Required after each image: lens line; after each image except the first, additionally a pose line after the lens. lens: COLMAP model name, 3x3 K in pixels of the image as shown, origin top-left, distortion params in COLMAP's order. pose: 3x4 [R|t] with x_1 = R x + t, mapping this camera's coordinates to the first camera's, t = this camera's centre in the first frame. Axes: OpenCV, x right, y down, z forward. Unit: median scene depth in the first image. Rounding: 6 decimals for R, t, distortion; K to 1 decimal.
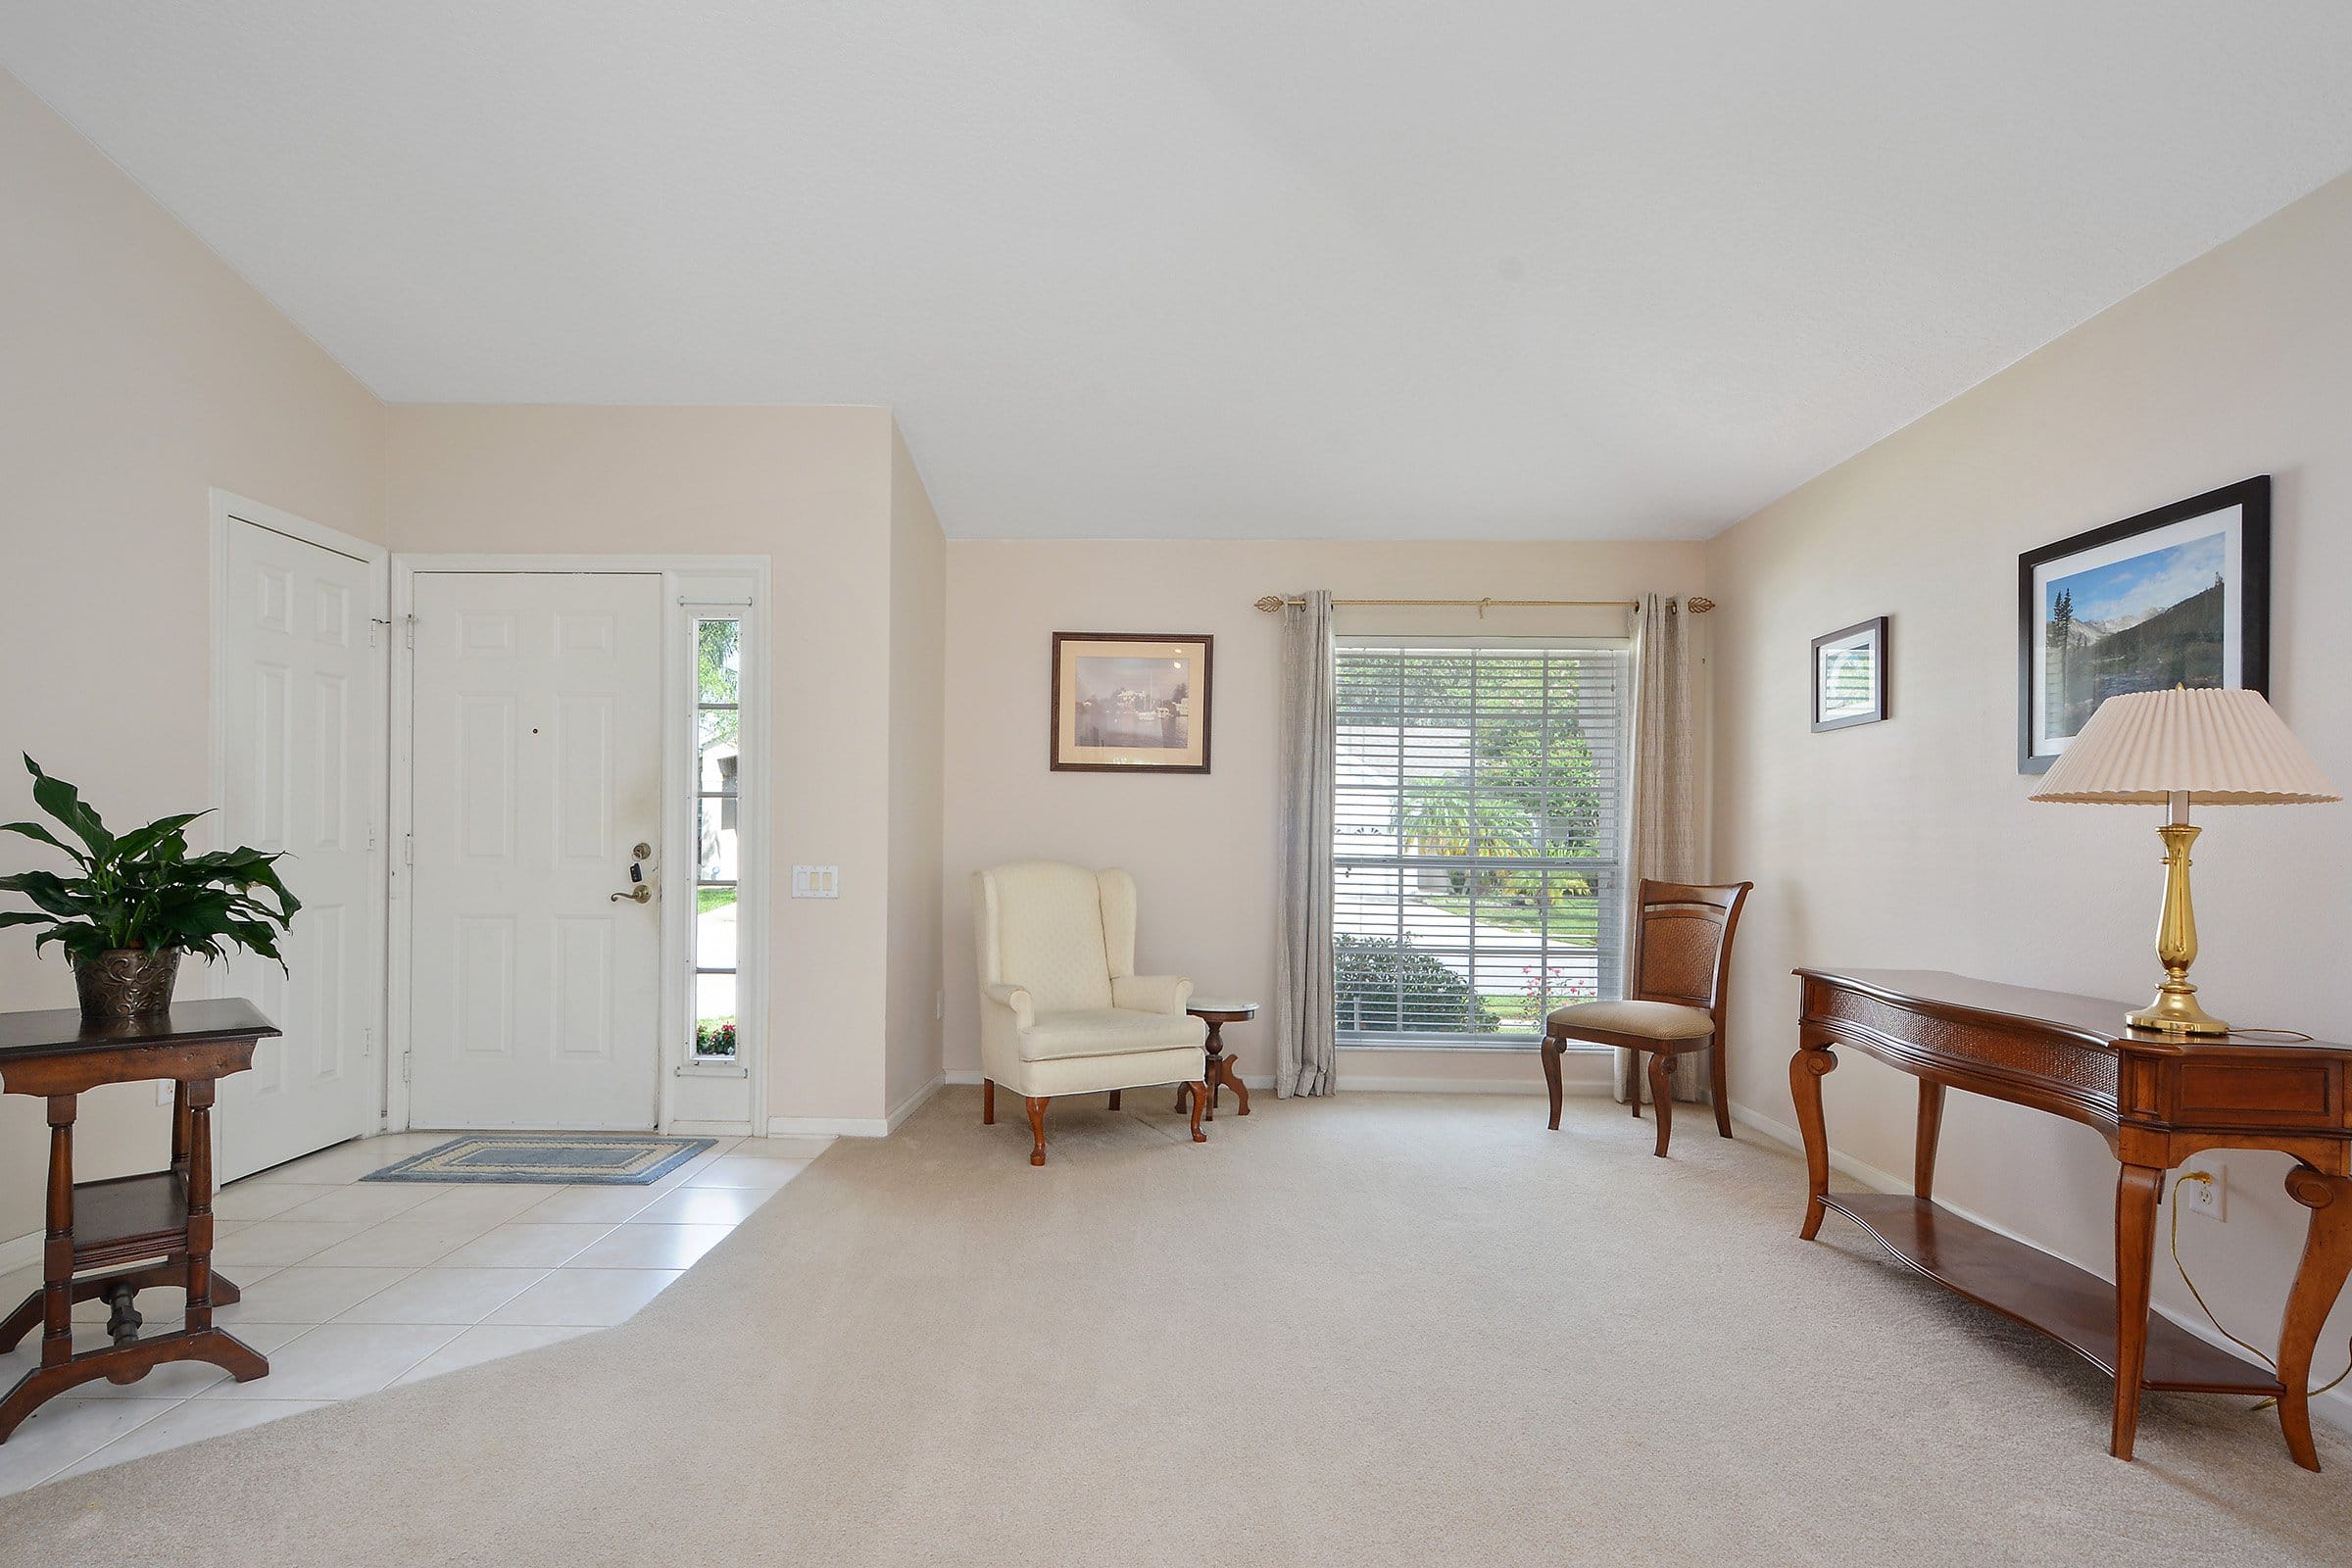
lens RADIAL K [[1170.4, 0, 1157.8], [0, 1170.4, 837.7], [0, 0, 1]] dist [0.038175, -0.000542]
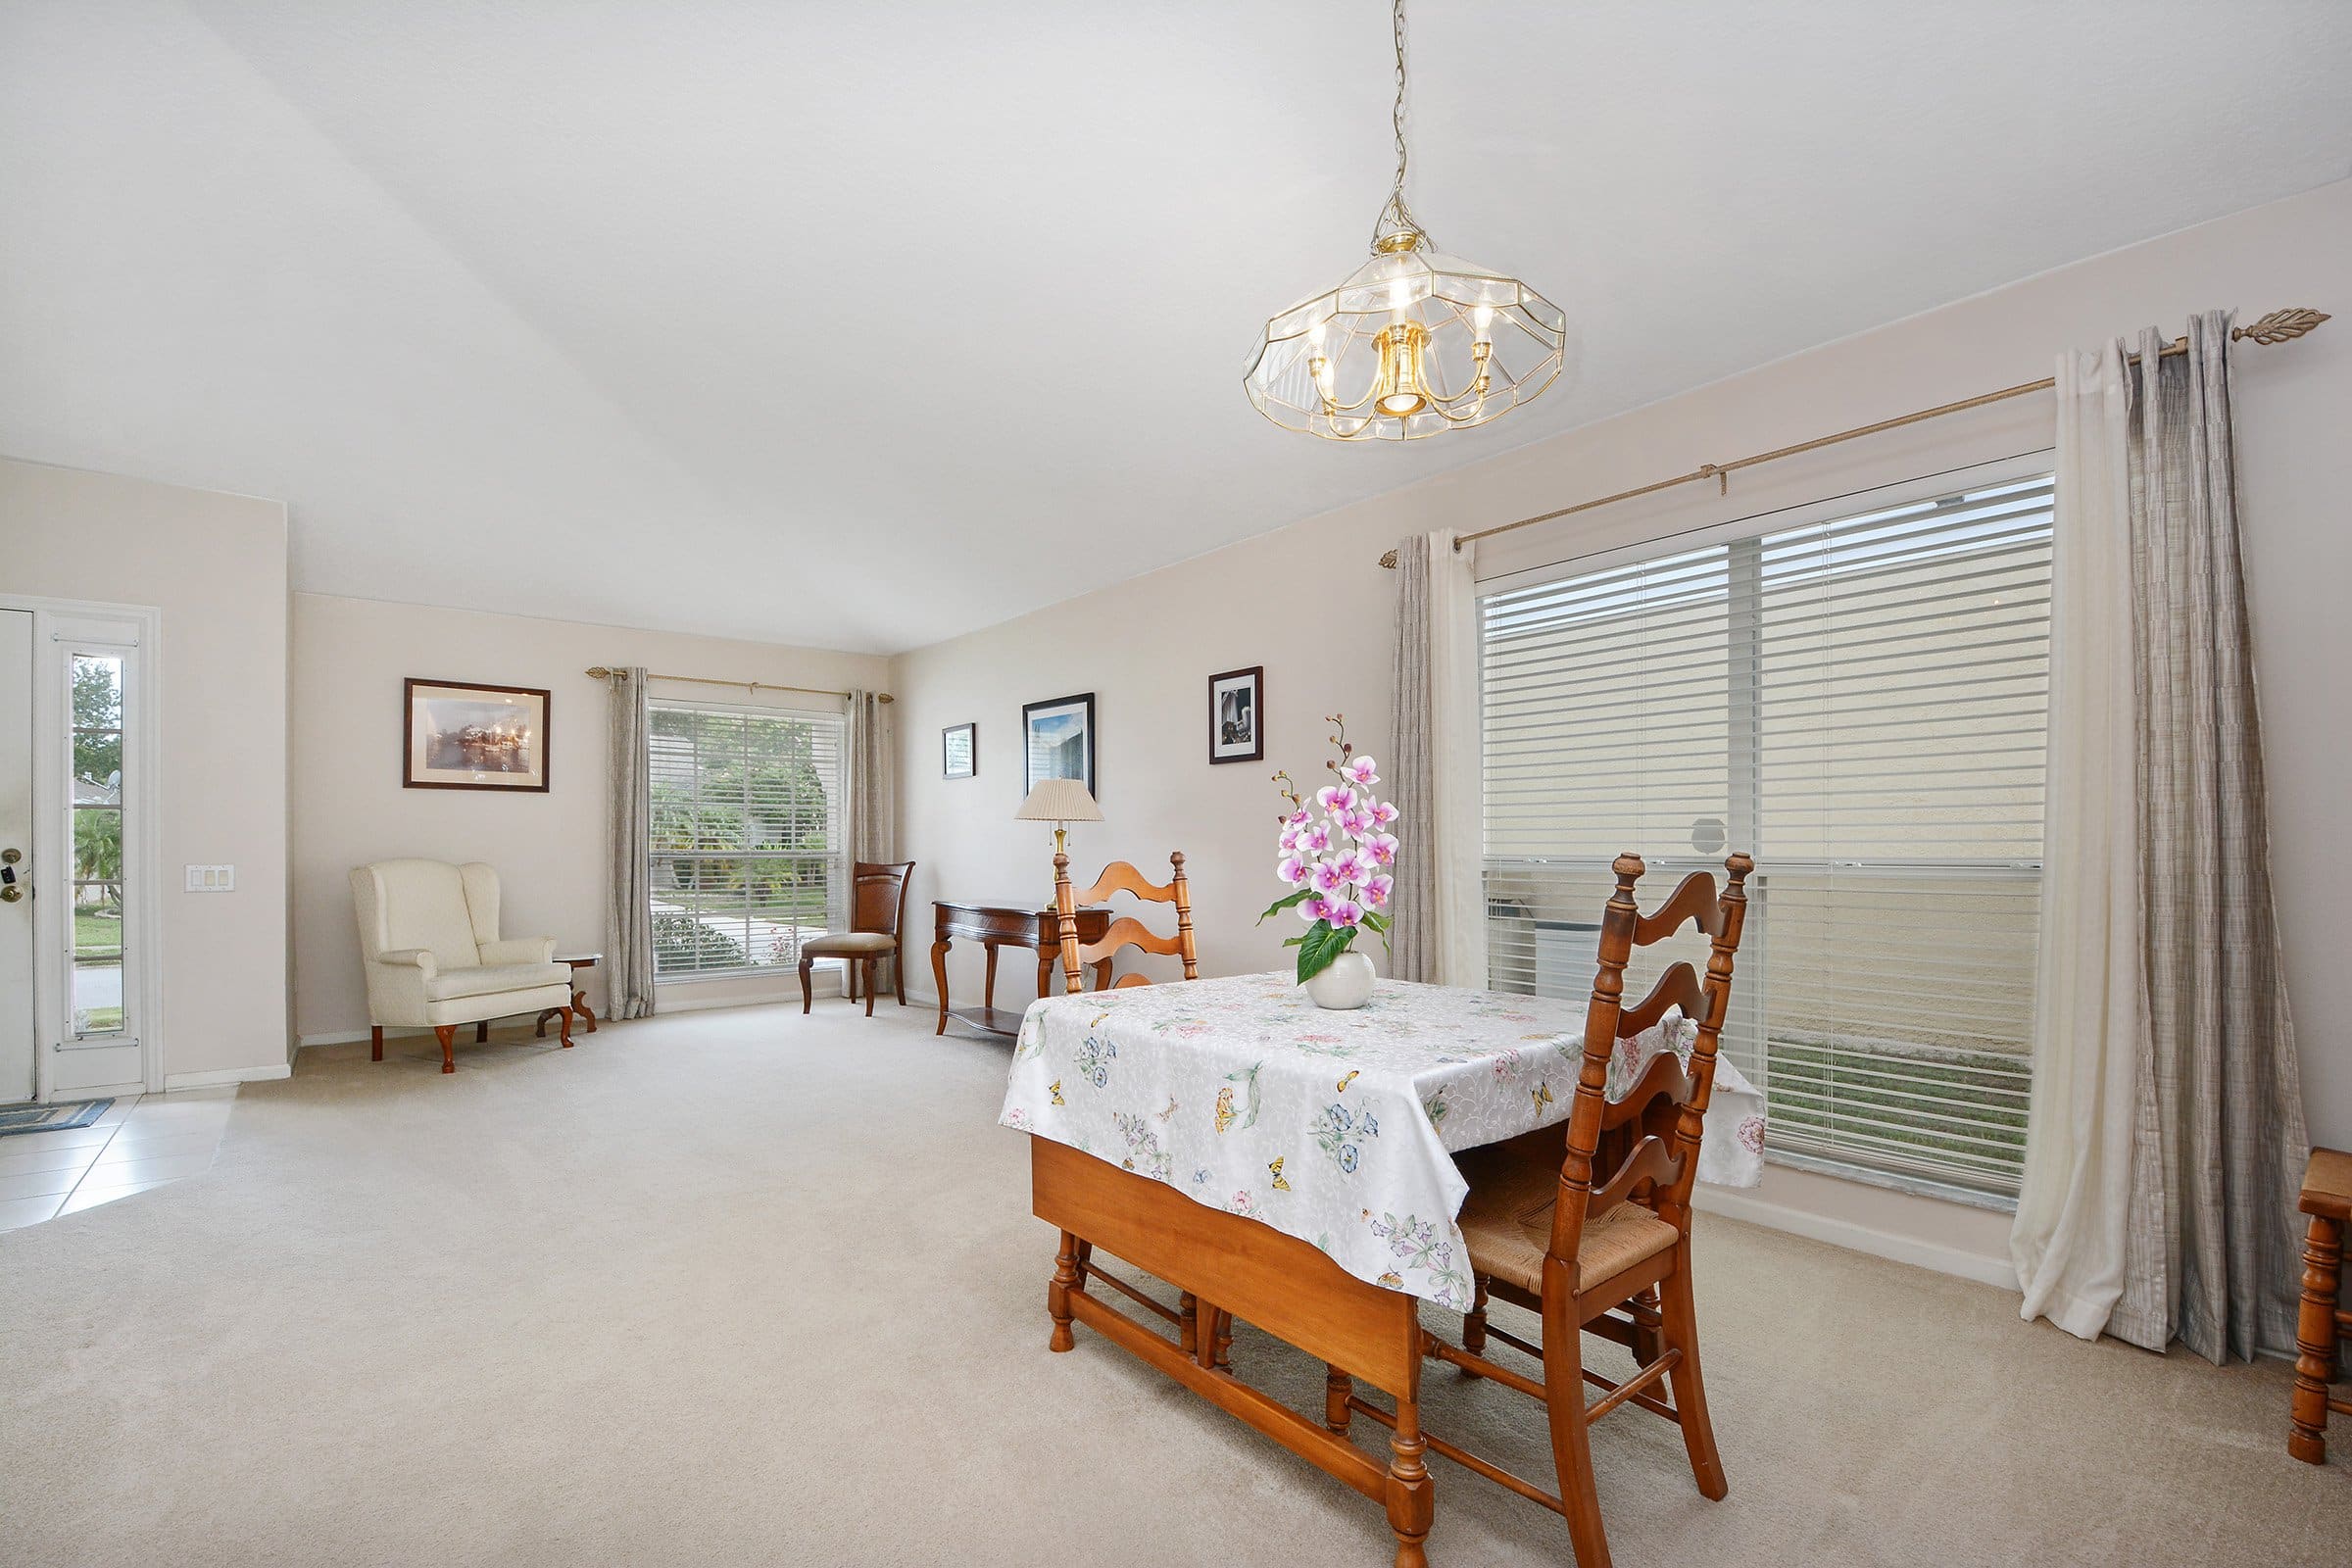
lens RADIAL K [[1033.2, 0, 1200.7], [0, 1033.2, 844.6], [0, 0, 1]] dist [-0.002154, -0.019924]
pose [[0.747229, -0.013038, 0.664439, -0.208298], [0.008640, 0.999914, 0.009905, 0.000918], [-0.664511, -0.001660, 0.747277, -0.446007]]
